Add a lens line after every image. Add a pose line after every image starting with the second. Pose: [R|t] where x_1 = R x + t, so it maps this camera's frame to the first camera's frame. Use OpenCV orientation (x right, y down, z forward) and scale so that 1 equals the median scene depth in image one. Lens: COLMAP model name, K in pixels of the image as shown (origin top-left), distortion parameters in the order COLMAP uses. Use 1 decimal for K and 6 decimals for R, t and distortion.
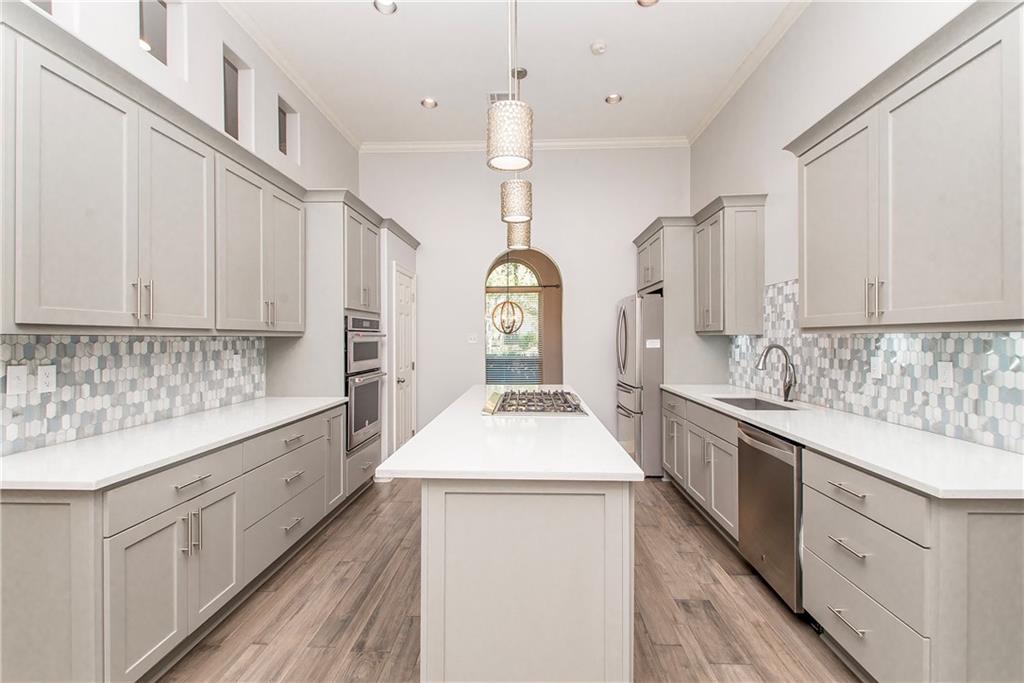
lens RADIAL K [[443.8, 0, 511.6], [0, 443.8, 337.3], [0, 0, 1]] dist [-0.000208, -0.002845]
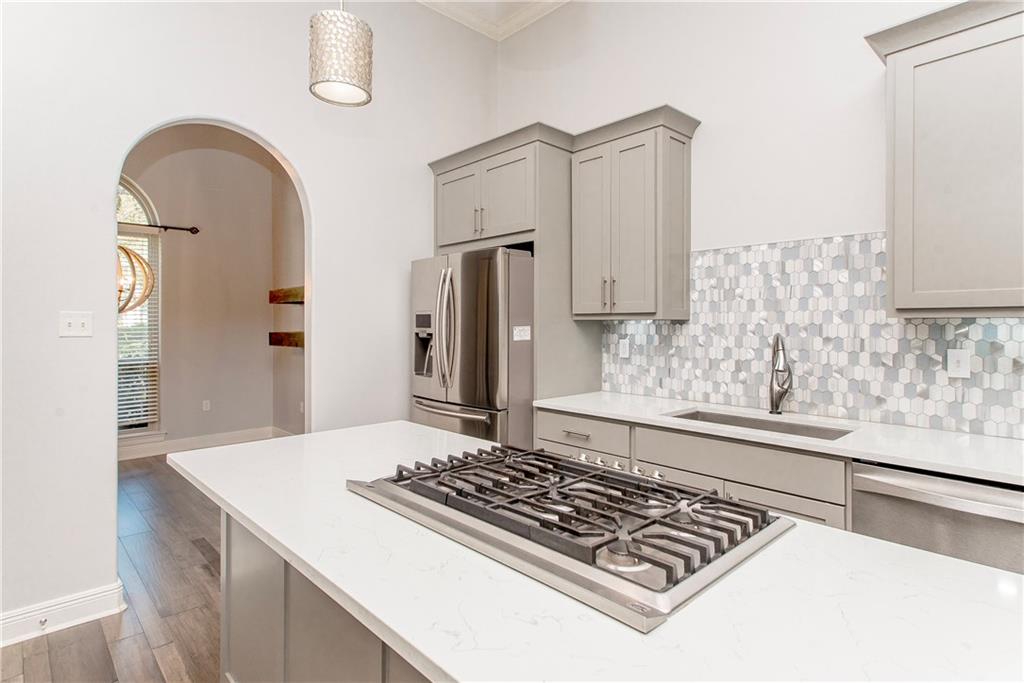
lens RADIAL K [[540.5, 0, 497.8], [0, 540.5, 324.8], [0, 0, 1]] dist [0.020510, 0.002957]
pose [[0.707089, -0.003174, 0.707117, -0.357629], [0.000431, 0.999992, 0.004058, -0.001108], [-0.707124, -0.002565, 0.707085, 0.822301]]
